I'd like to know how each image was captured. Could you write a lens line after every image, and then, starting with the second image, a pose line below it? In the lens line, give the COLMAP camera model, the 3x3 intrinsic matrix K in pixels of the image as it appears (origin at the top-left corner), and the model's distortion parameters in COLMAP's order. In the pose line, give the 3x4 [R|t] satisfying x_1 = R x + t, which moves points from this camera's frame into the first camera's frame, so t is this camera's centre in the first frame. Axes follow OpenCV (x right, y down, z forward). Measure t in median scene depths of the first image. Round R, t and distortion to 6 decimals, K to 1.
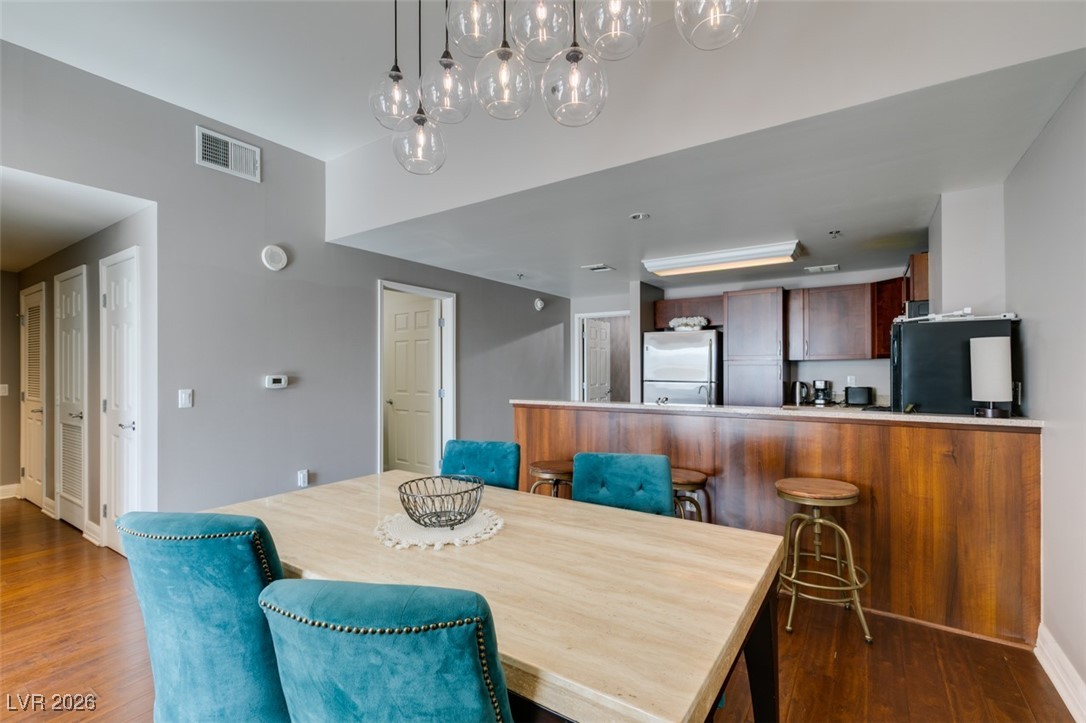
lens RADIAL K [[486.0, 0, 540.6], [0, 486.0, 367.1], [0, 0, 1]] dist [0.006323, -0.001243]
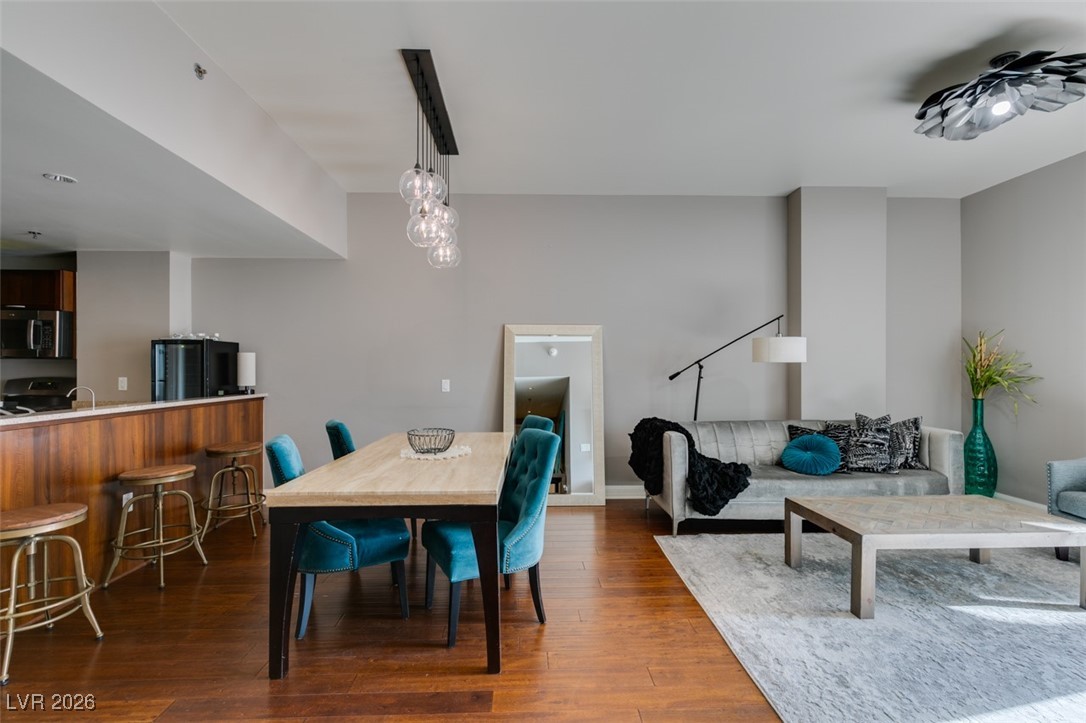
lens RADIAL K [[486.0, 0, 539.5], [0, 486.0, 368.2], [0, 0, 1]] dist [0.006323, -0.001243]
pose [[-0.585274, 0.006848, 0.810806, -0.567186], [0.000379, 0.999967, -0.008172, 0.006122], [-0.810835, -0.004476, -0.585257, 0.529850]]
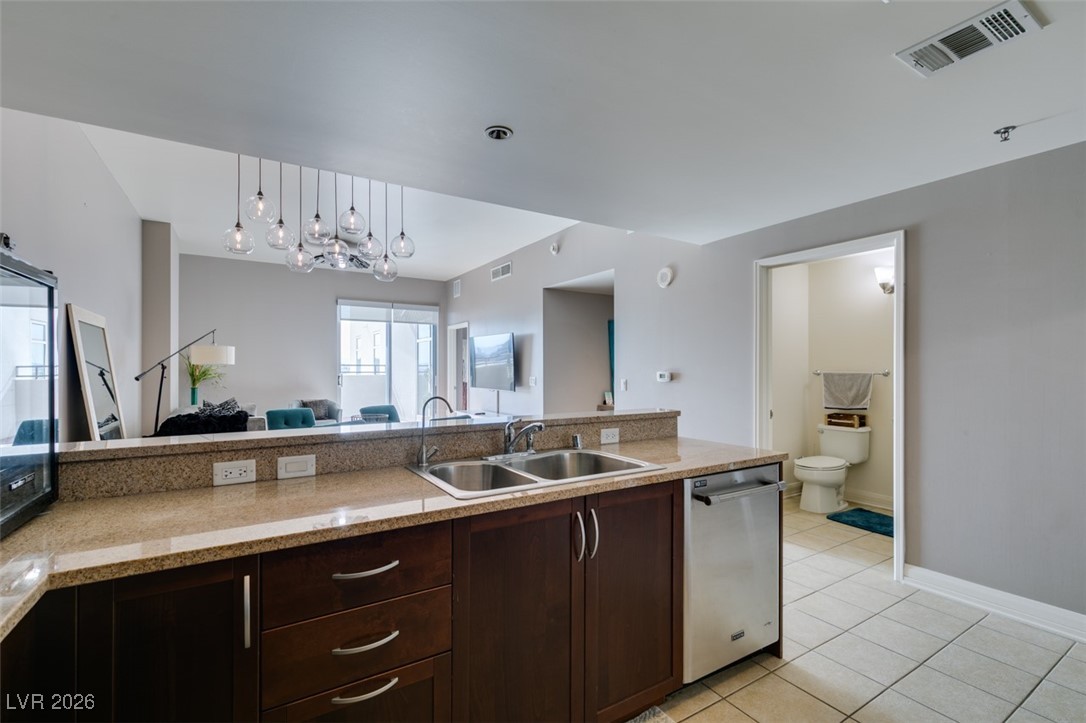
lens RADIAL K [[486.0, 0, 540.5], [0, 486.0, 370.0], [0, 0, 1]] dist [0.006323, -0.001243]
pose [[-0.411256, 0.006757, -0.911495, 0.494081], [0.007791, 0.999962, 0.003898, 0.003713], [0.911487, -0.005499, -0.411293, 0.830543]]
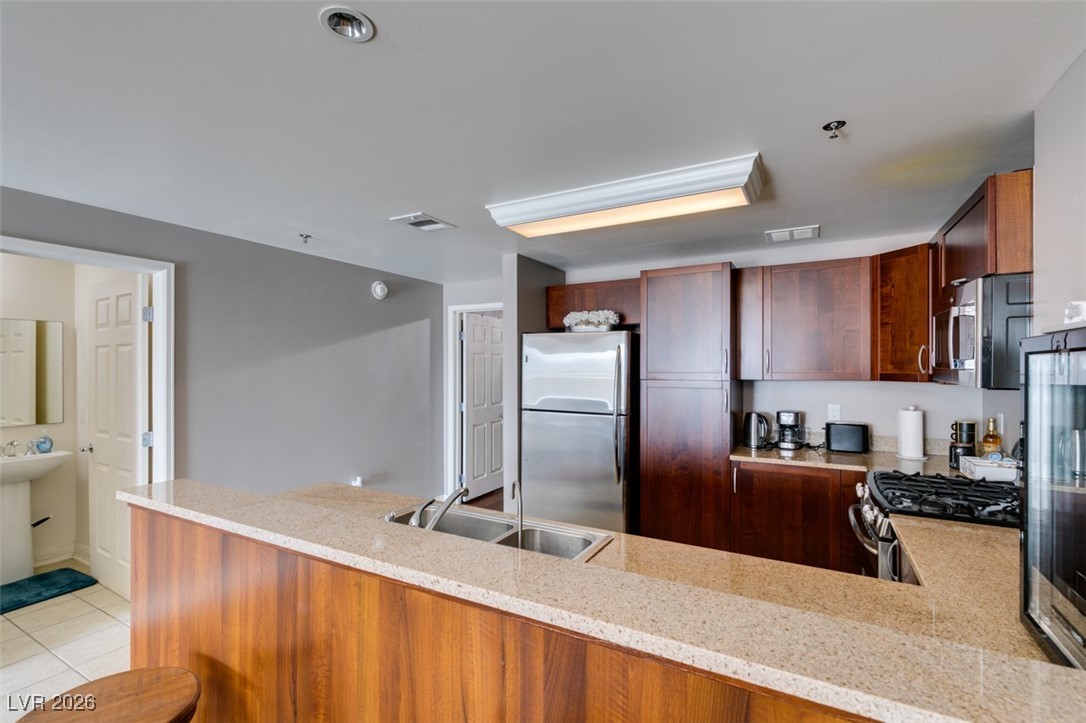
lens RADIAL K [[486.0, 0, 538.4], [0, 486.0, 366.6], [0, 0, 1]] dist [0.006323, -0.001243]
pose [[0.997160, 0.002111, 0.075283, 0.201719], [-0.002390, 0.999991, 0.003628, -0.032919], [-0.075275, -0.003798, 0.997156, 0.390512]]
